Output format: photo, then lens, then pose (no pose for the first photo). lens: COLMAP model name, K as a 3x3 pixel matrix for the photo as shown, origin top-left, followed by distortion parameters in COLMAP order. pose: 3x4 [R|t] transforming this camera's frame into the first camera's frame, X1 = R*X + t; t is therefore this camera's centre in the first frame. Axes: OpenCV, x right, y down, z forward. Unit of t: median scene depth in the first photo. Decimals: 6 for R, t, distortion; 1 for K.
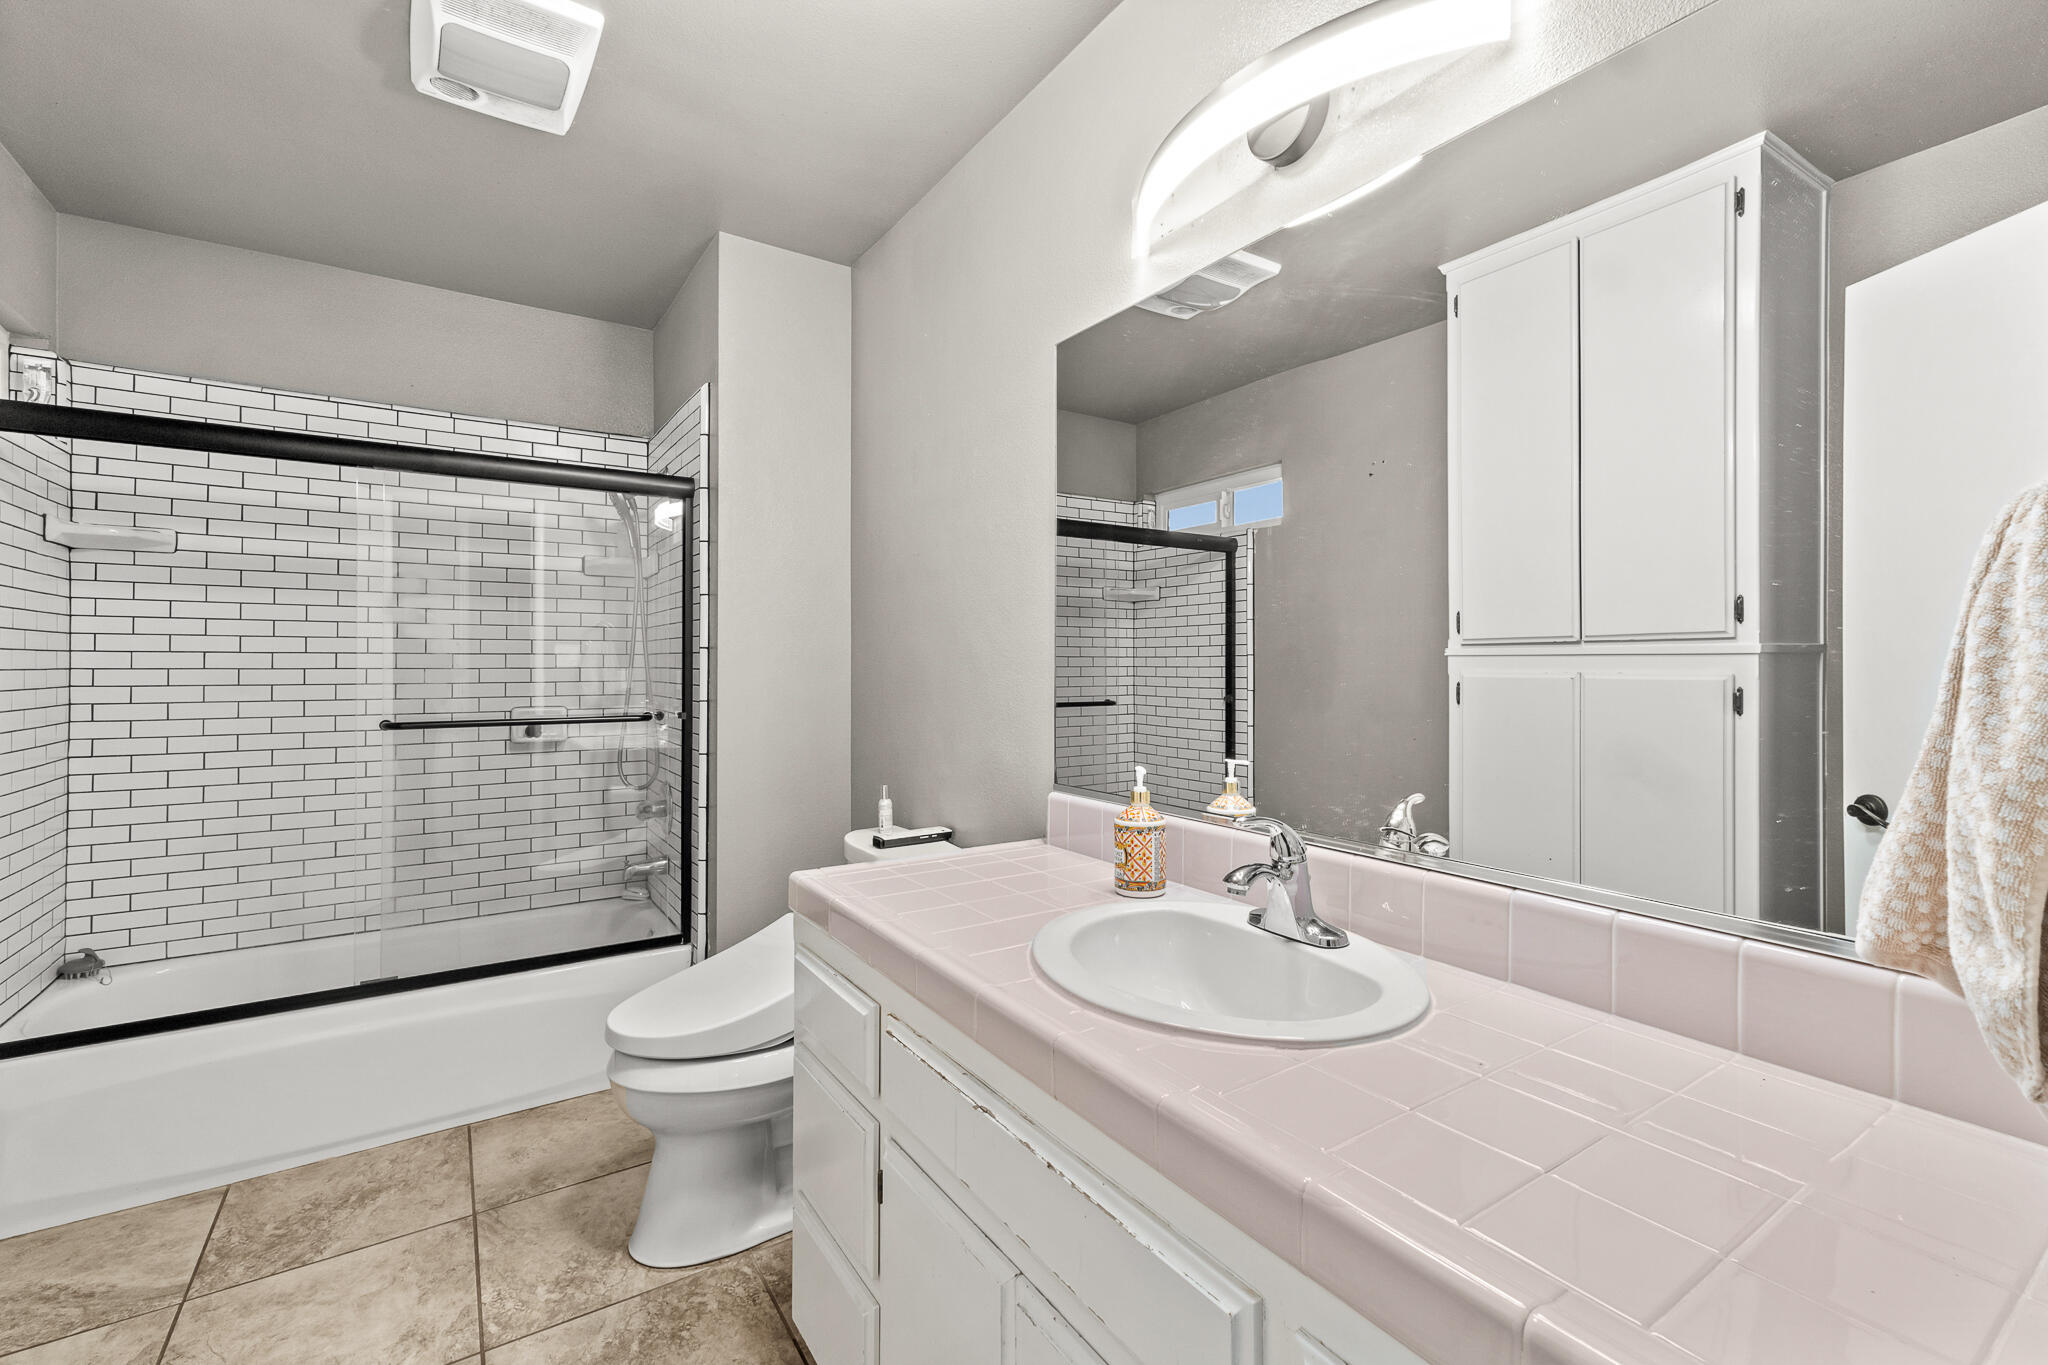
lens RADIAL K [[873.8, 0, 1020.8], [0, 873.8, 676.7], [0, 0, 1]] dist [0.010349, -0.000597]
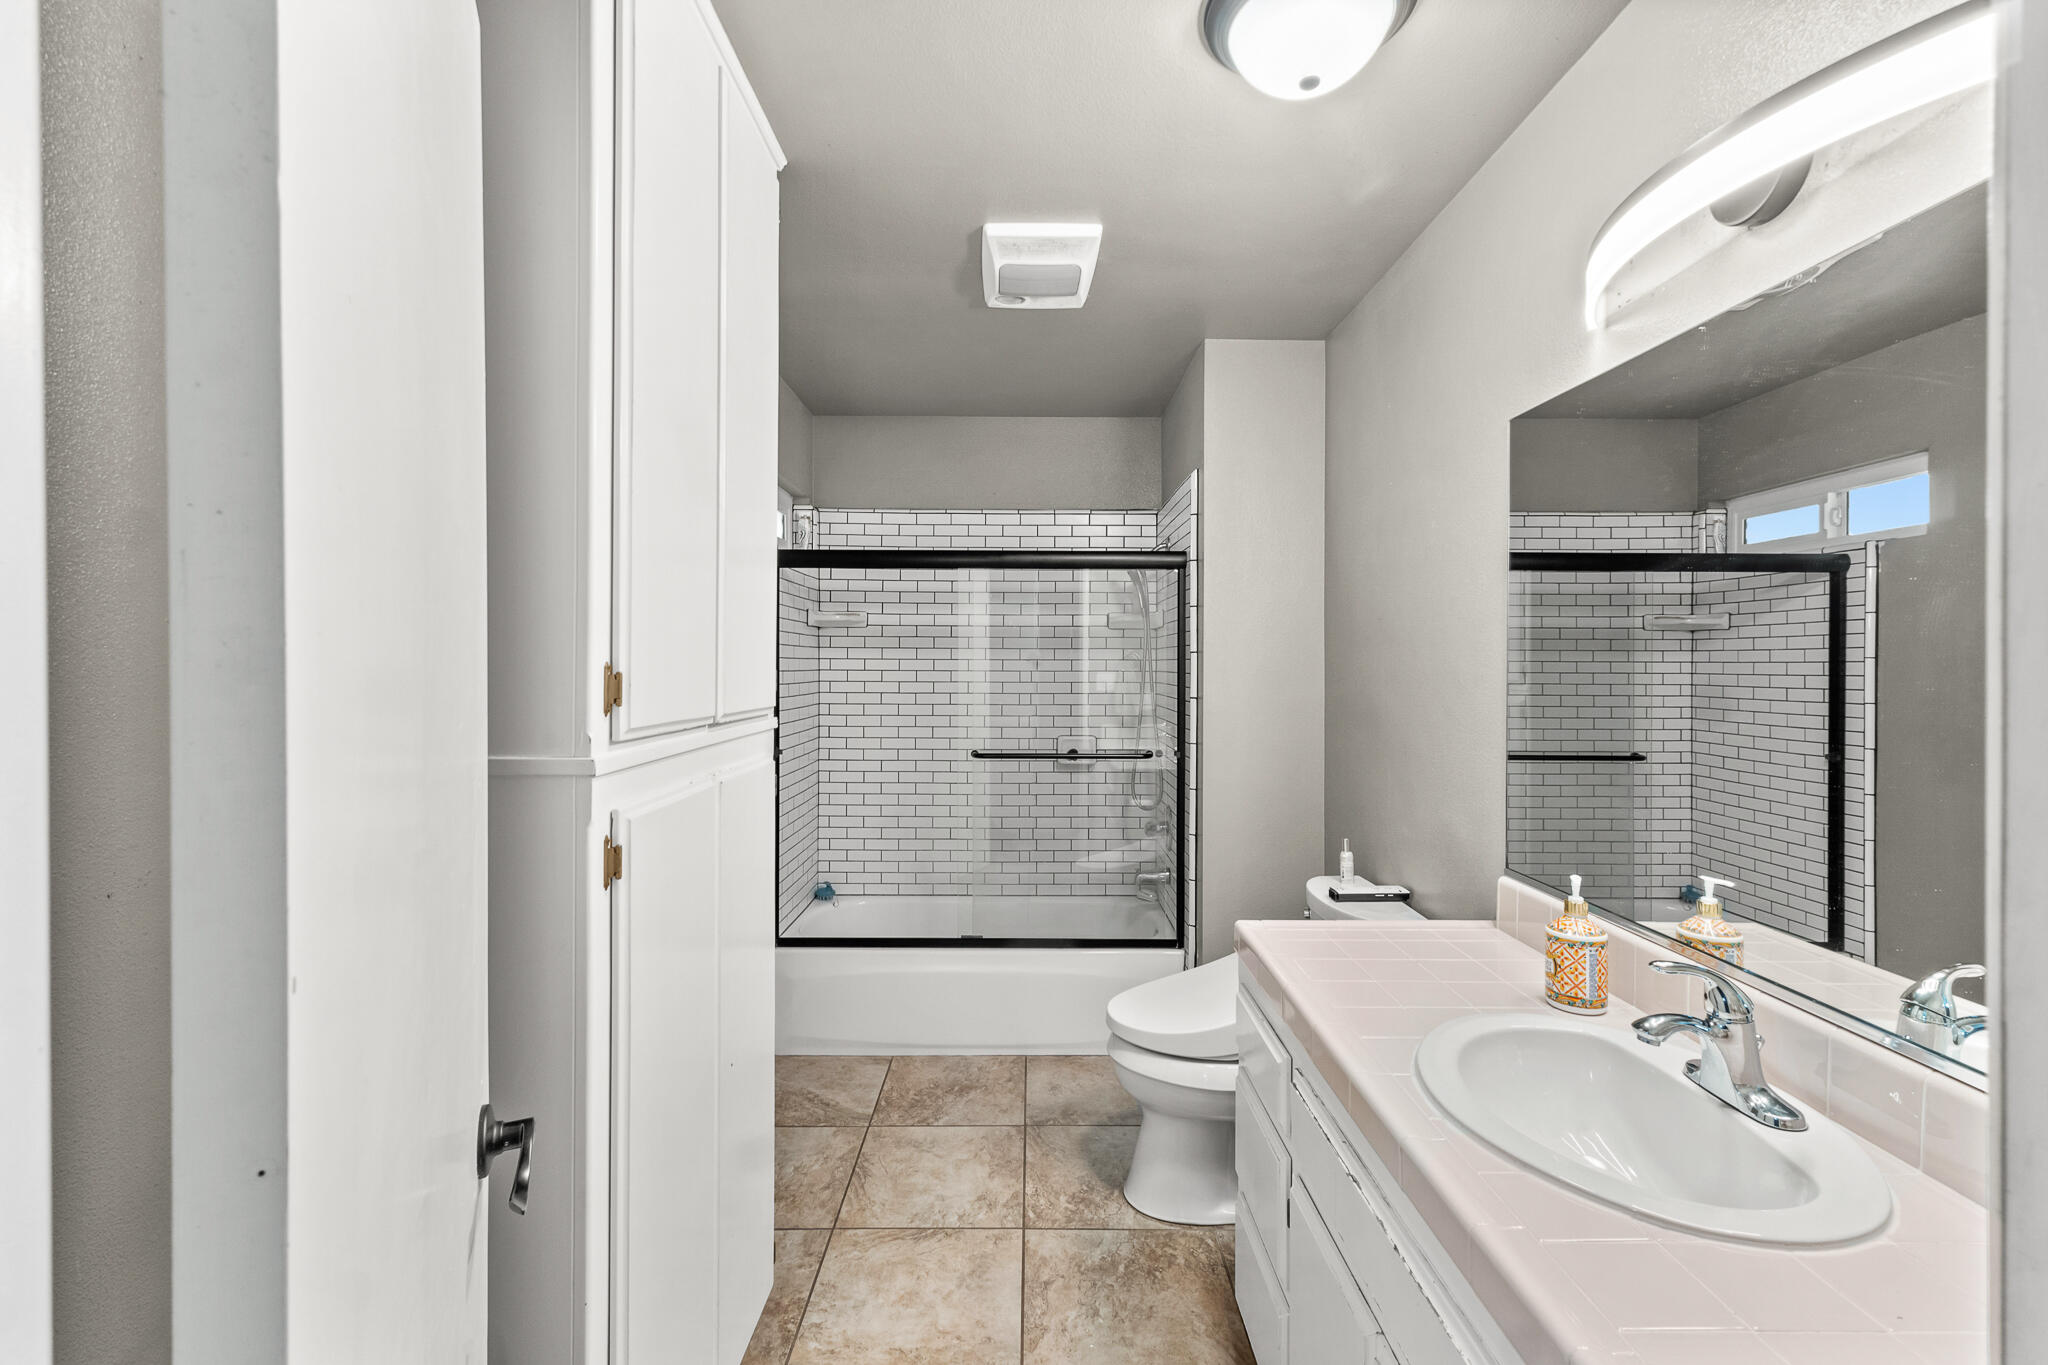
lens RADIAL K [[873.8, 0, 1034.1], [0, 873.8, 674.9], [0, 0, 1]] dist [0.010349, -0.000597]
pose [[0.830767, 0.008451, -0.556556, 0.129044], [-0.000155, 0.999888, 0.014951, -0.097197], [0.556620, -0.012335, 0.830676, -0.095956]]
